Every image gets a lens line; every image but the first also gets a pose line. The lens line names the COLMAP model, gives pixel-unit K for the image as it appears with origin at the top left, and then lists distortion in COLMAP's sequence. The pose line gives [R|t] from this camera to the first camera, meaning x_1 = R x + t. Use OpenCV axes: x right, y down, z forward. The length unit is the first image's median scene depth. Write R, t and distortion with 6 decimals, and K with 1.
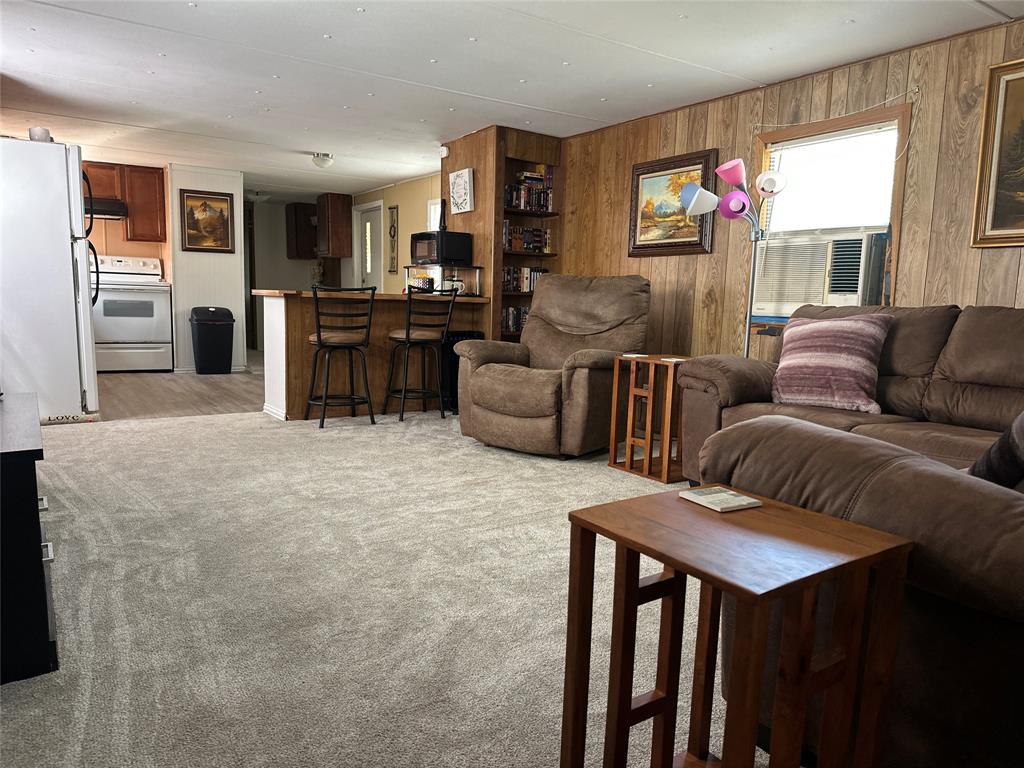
lens RADIAL K [[720.7, 0, 511.3], [0, 720.7, 390.6], [0, 0, 1]] dist [0.063193, -0.082240]
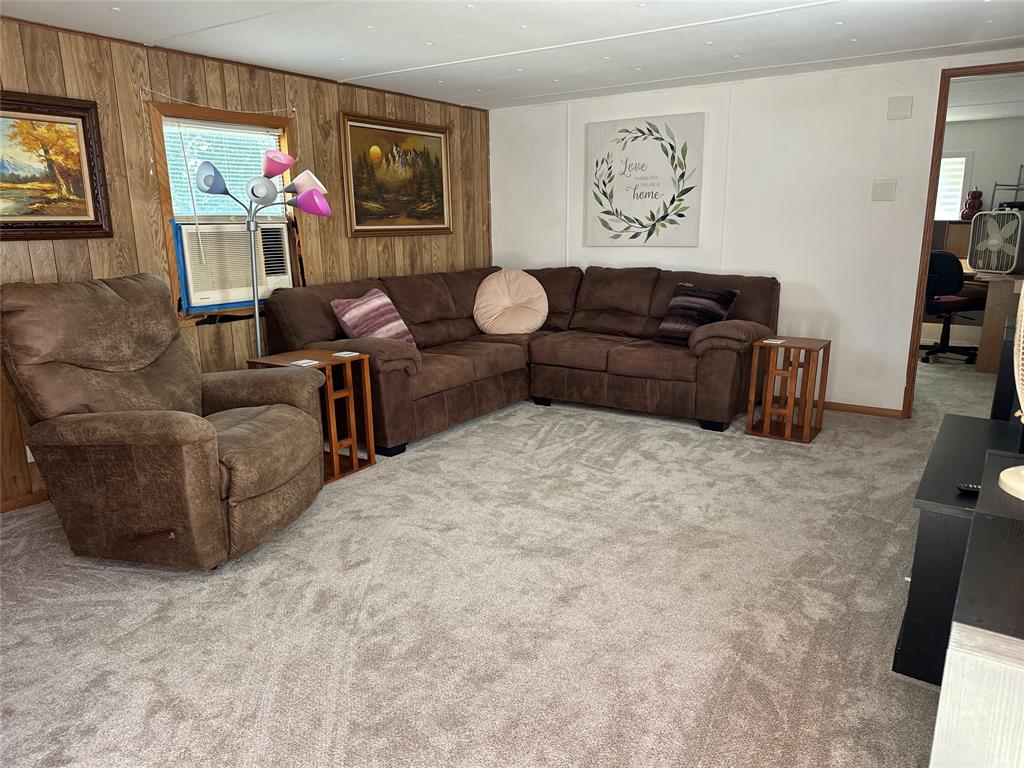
lens RADIAL K [[720.7, 0, 511.3], [0, 720.7, 390.6], [0, 0, 1]] dist [0.063193, -0.082240]
pose [[-0.377605, -0.234044, 0.895901, -0.497345], [0.120854, 0.946797, 0.298278, -0.169038], [-0.918046, 0.220905, -0.329230, 0.704431]]
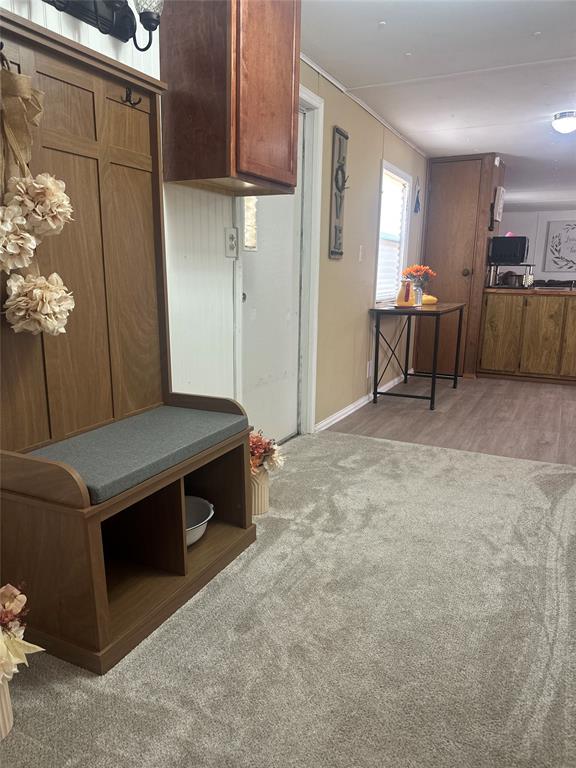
lens RADIAL K [[540.5, 0, 288.0], [0, 540.5, 384.0], [0, 0, 1]] dist [0.063193, -0.082240]
pose [[-0.493761, -0.210747, 0.843674, -0.762953], [0.086040, 0.953589, 0.288558, -0.282449], [-0.865331, 0.215068, -0.452712, 1.823728]]
